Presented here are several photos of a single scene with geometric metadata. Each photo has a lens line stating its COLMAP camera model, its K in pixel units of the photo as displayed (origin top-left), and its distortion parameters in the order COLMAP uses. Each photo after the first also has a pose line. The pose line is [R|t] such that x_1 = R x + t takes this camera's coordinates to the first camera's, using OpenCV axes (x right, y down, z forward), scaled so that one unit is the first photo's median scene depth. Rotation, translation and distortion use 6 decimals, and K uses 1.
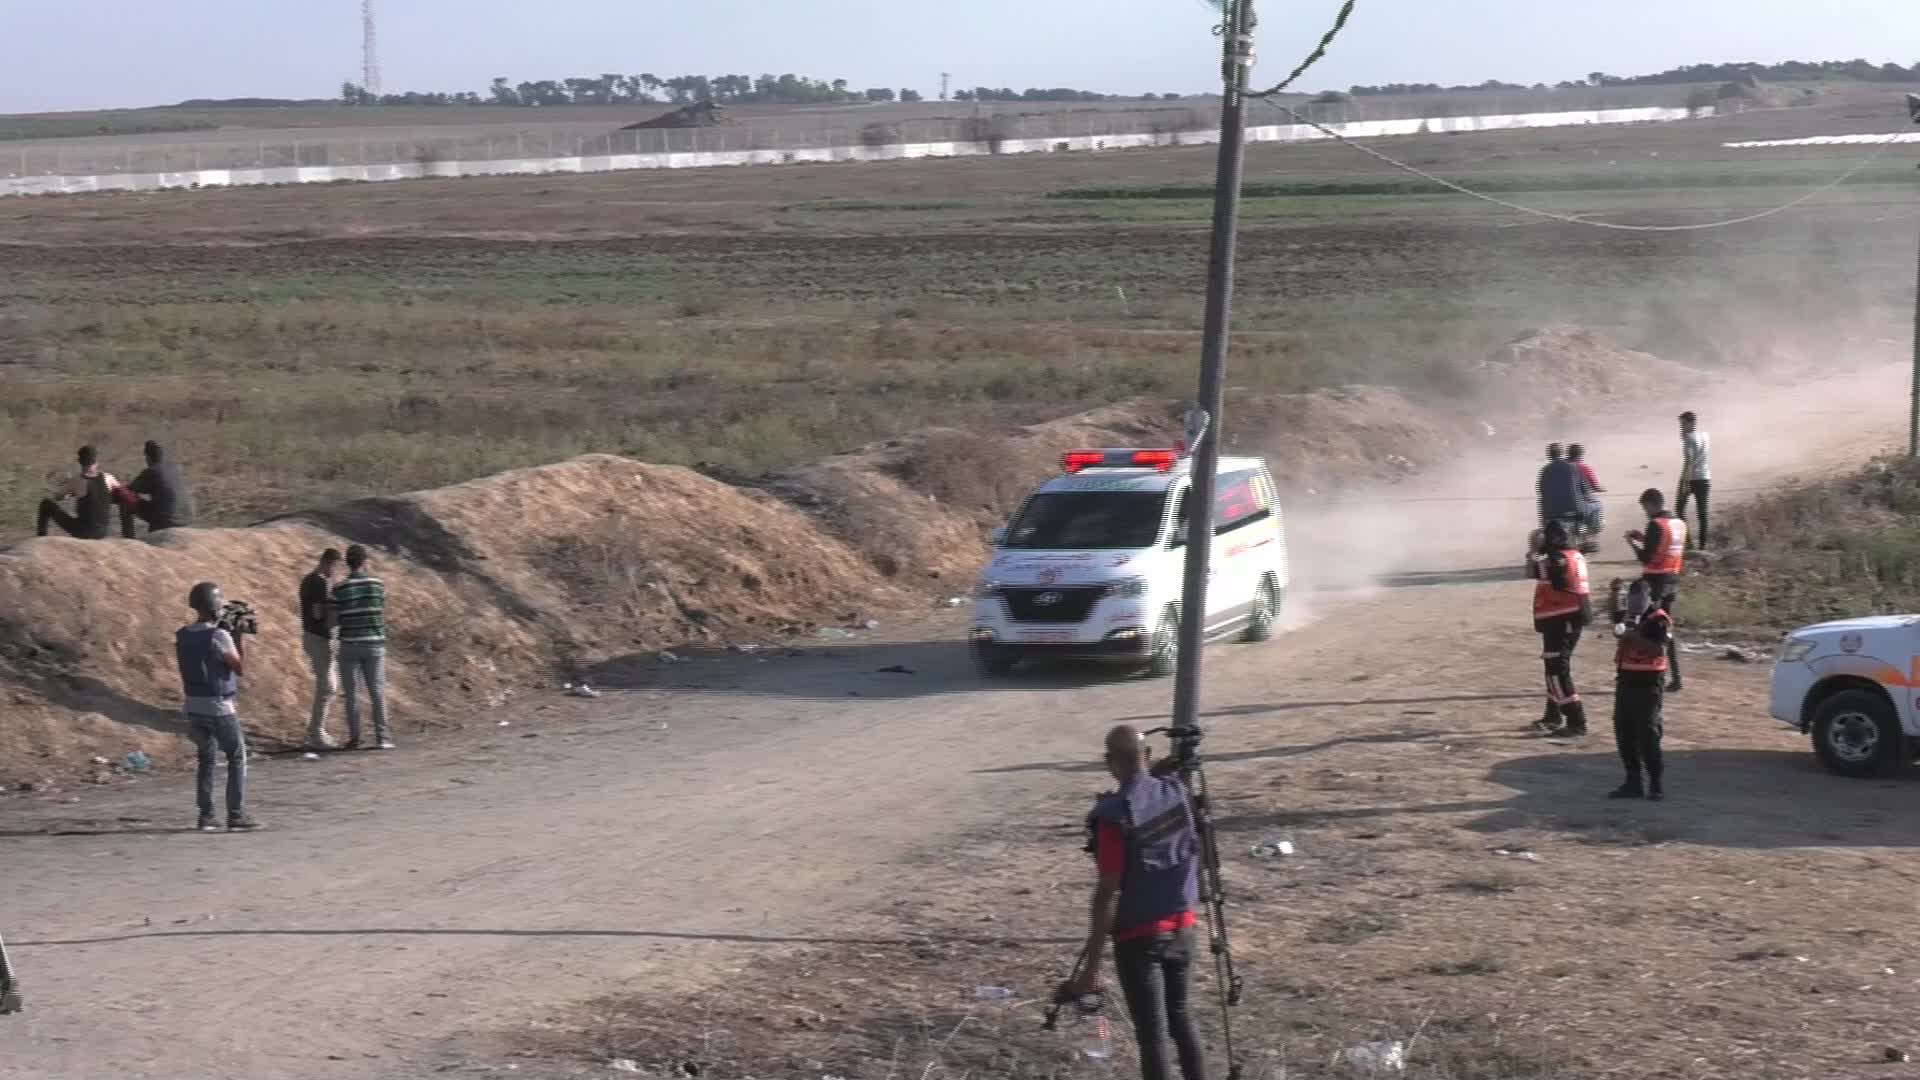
lens RADIAL K [[5248.6, 0, 960.0], [0, 5248.6, 540.0], [0, 0, 1]] dist [-0.000202, 1.104336]
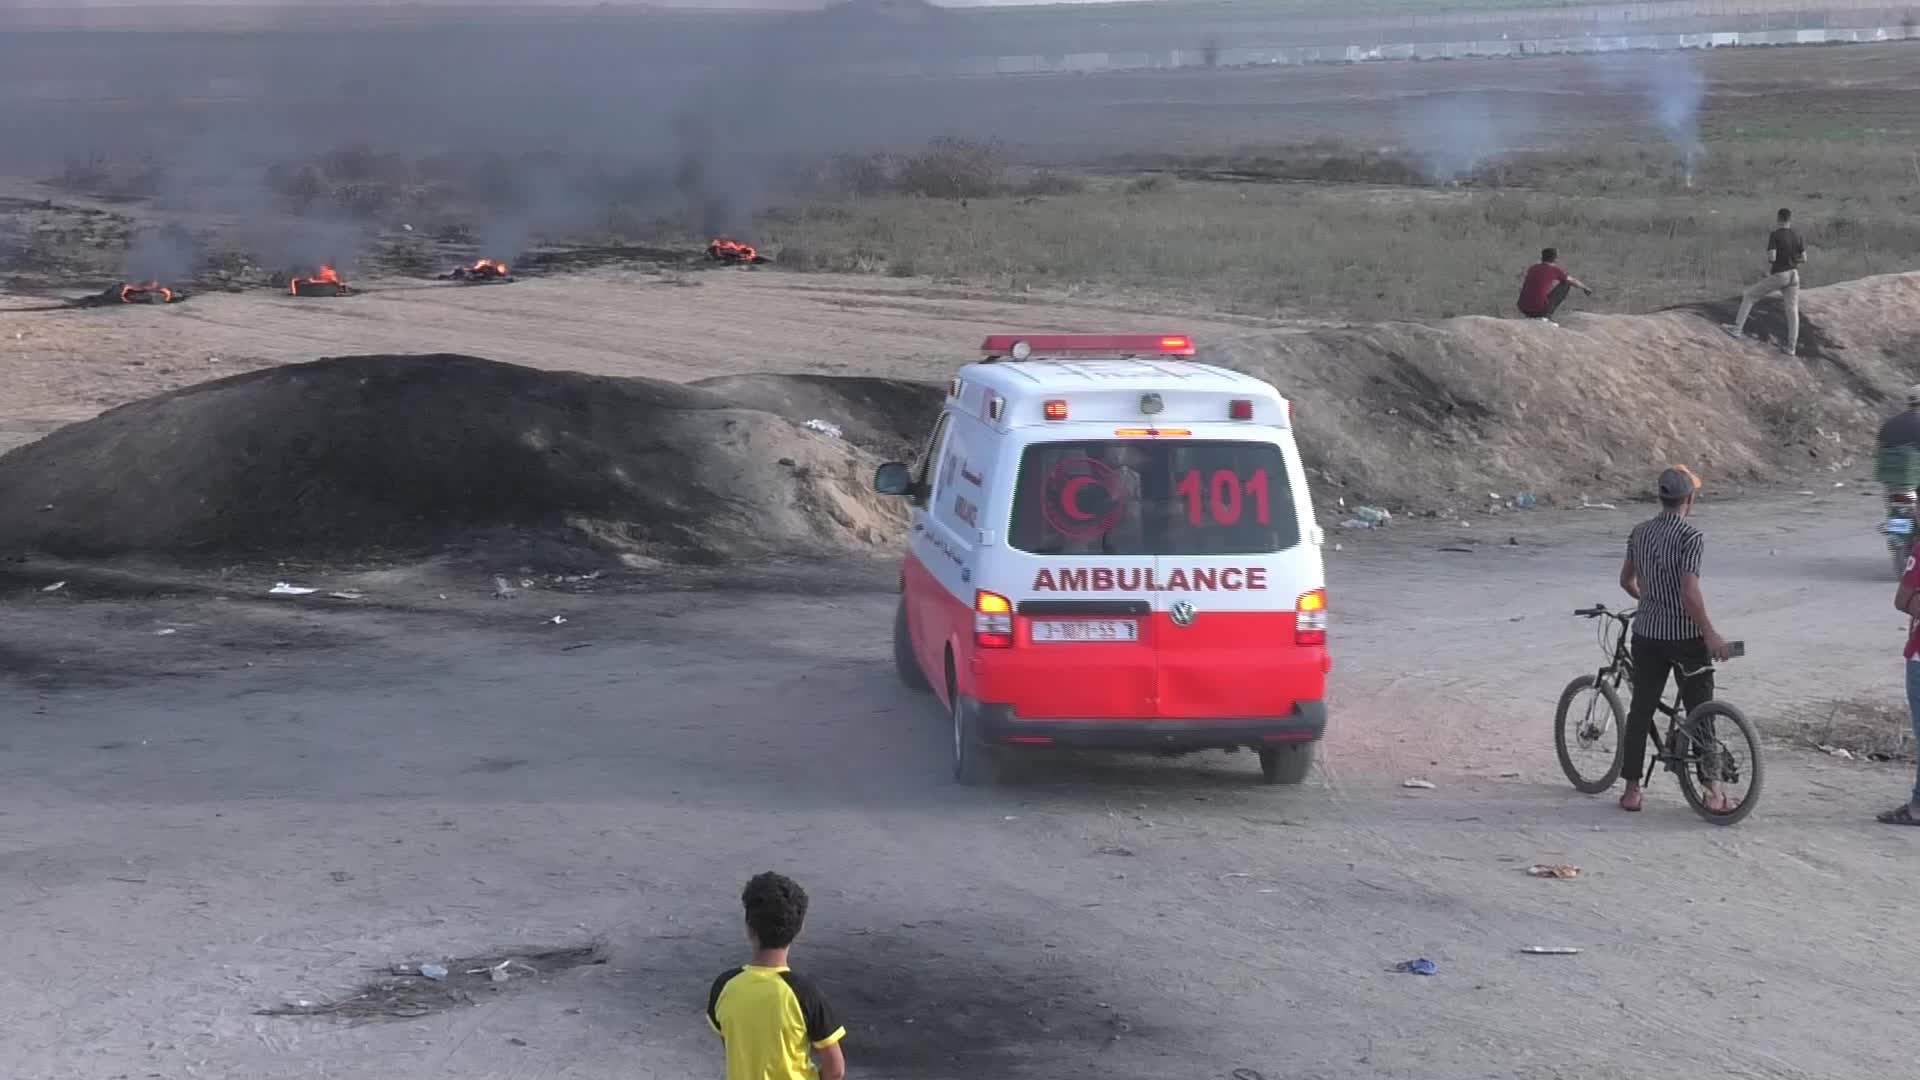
lens RADIAL K [[5248.6, 0, 960.0], [0, 5248.6, 540.0], [0, 0, 1]] dist [-0.000202, 1.104336]
pose [[0.887672, 0.042366, -0.458524, 0.278837], [-0.042780, 0.999039, 0.009490, 0.044230], [0.458485, 0.011191, 0.888632, -0.143922]]
